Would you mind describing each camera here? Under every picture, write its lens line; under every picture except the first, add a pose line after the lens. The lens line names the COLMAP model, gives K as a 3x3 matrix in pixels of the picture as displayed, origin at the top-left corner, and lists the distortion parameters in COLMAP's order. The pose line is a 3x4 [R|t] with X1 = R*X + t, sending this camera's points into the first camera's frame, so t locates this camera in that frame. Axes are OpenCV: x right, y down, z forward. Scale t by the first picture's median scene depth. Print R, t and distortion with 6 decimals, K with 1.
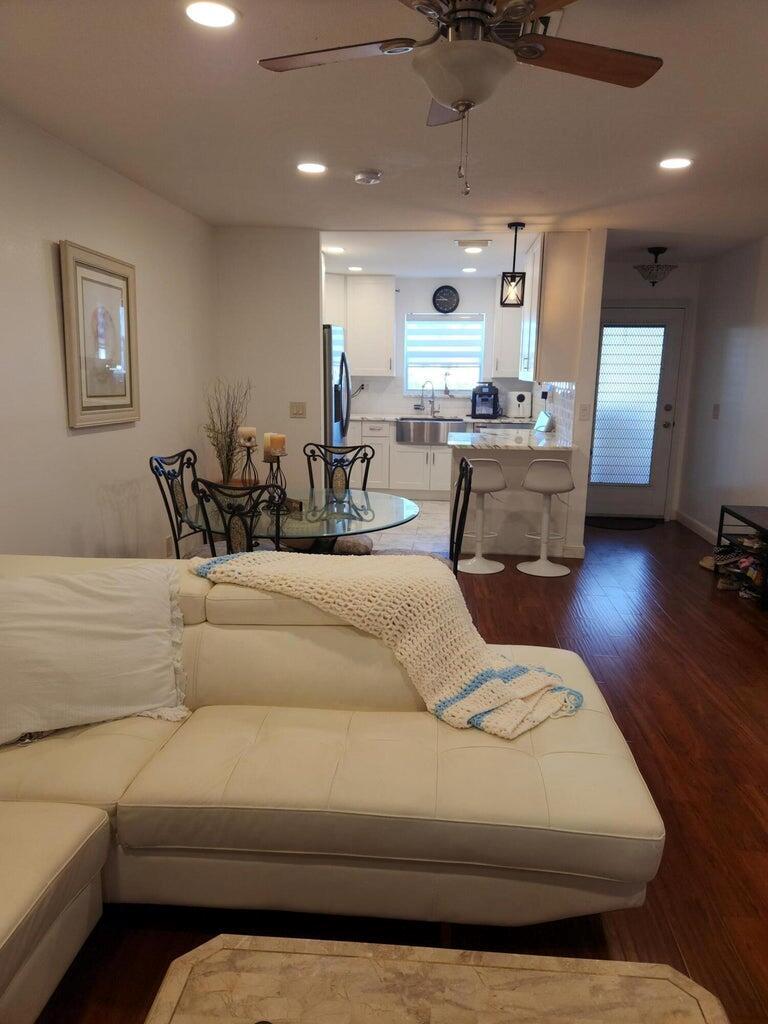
lens RADIAL K [[668.9, 0, 384.0], [0, 668.9, 512.0], [0, 0, 1]] dist [0.000703, 0.000143]
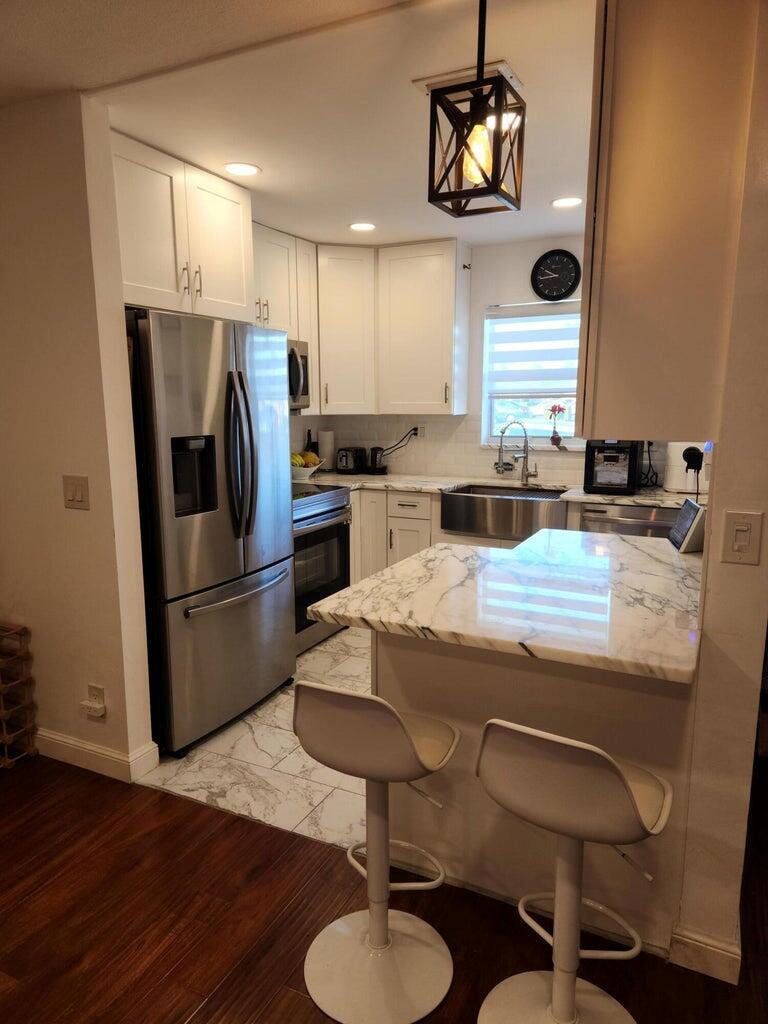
lens RADIAL K [[668.9, 0, 384.0], [0, 668.9, 512.0], [0, 0, 1]] dist [0.000703, 0.000143]
pose [[0.929301, 0.044879, -0.366585, 0.173117], [-0.062788, 0.997338, -0.037071, -0.092199], [0.363946, 0.057467, 0.929646, 0.441015]]
